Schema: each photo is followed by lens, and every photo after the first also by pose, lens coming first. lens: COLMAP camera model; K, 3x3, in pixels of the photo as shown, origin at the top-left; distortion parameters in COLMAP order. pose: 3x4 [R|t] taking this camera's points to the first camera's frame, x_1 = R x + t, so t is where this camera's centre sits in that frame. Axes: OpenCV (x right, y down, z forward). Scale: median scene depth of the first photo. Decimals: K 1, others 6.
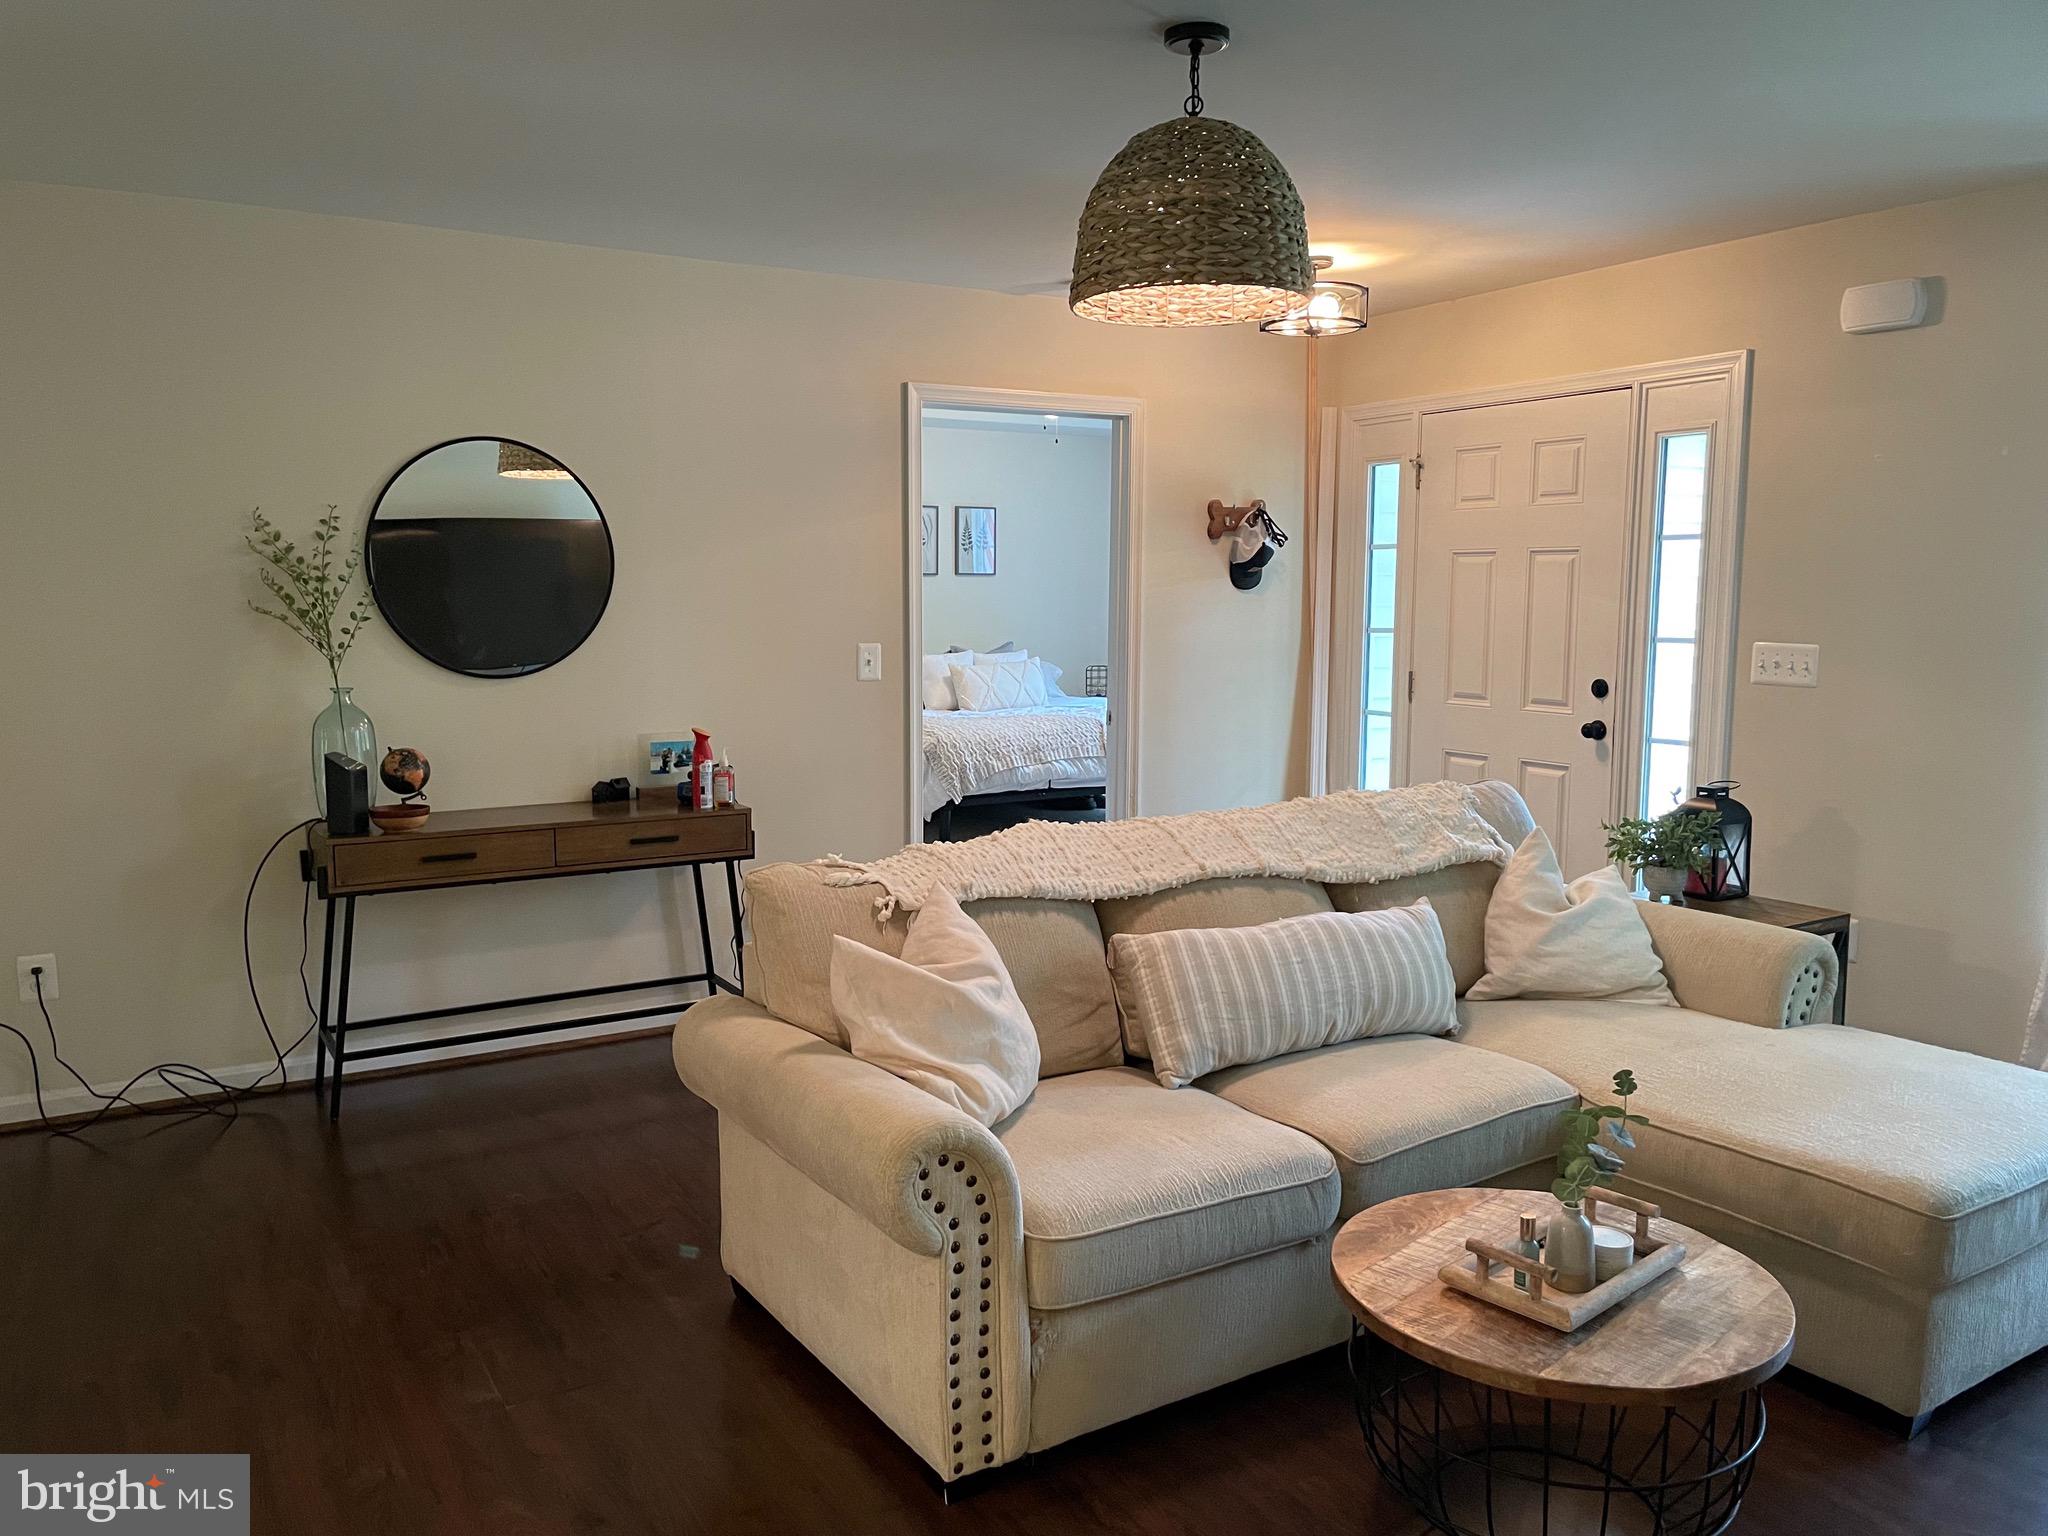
lens RADIAL K [[1544.3, 0, 1022.3], [0, 1544.3, 764.9], [0, 0, 1]] dist [0.081995, -0.109296]
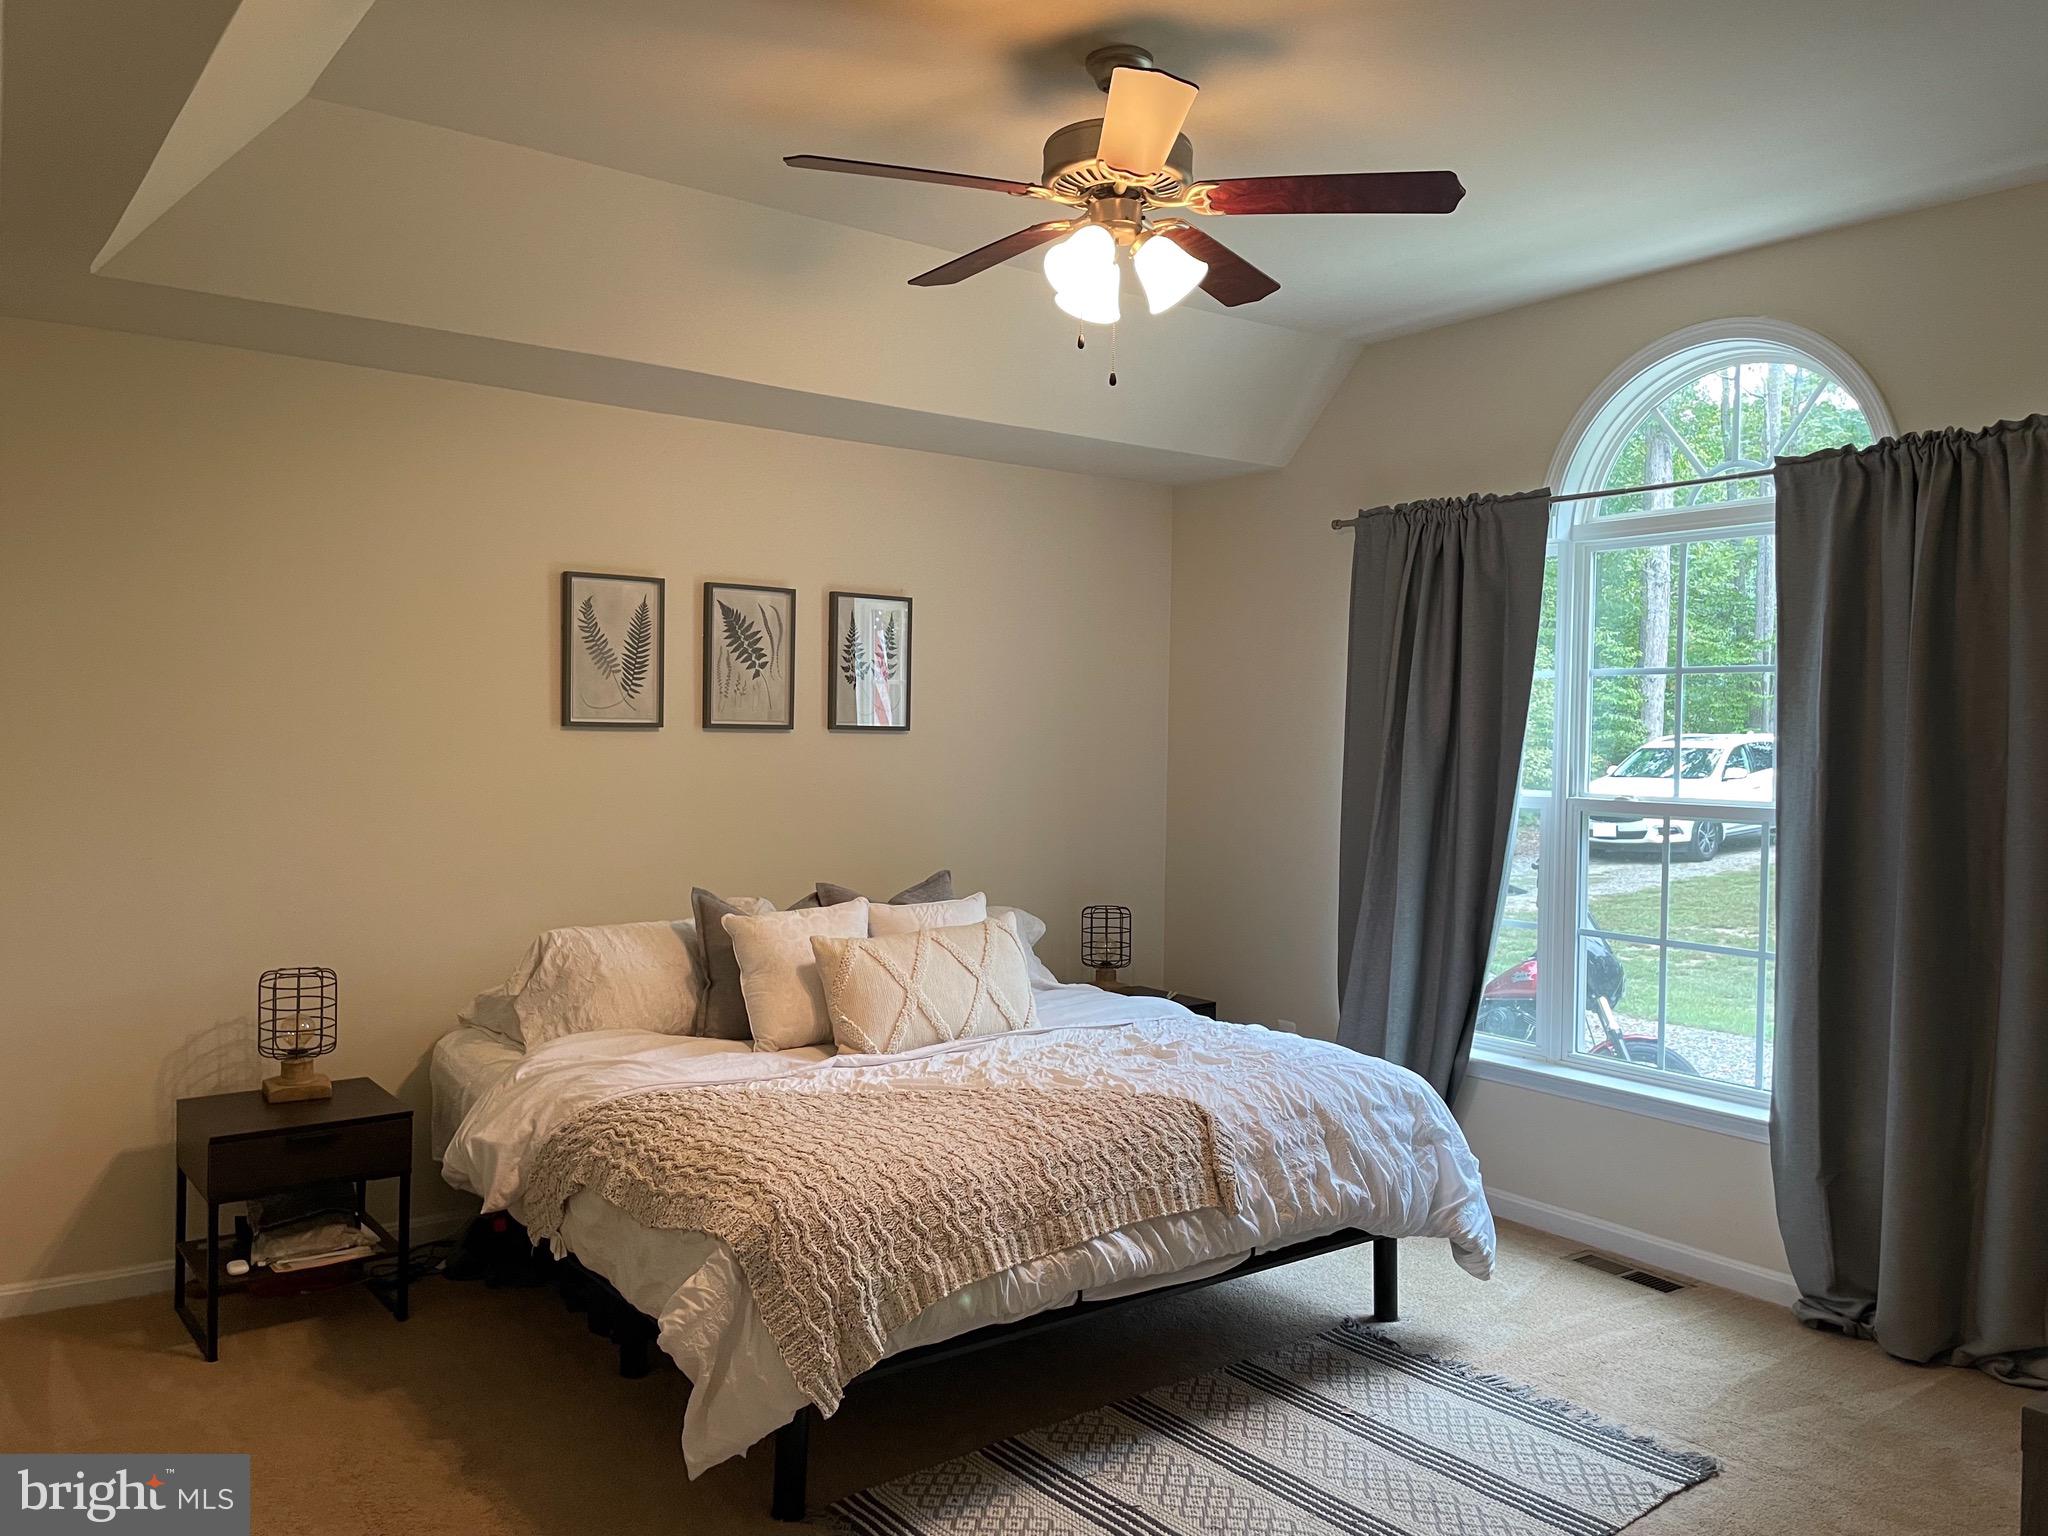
lens RADIAL K [[1544.3, 0, 1028.2], [0, 1544.3, 767.8], [0, 0, 1]] dist [0.081995, -0.109296]
pose [[0.995748, 0.010615, 0.091508, -0.027533], [-0.001760, 0.995350, -0.096312, -0.070318], [-0.092105, 0.095741, 0.991136, 0.566389]]
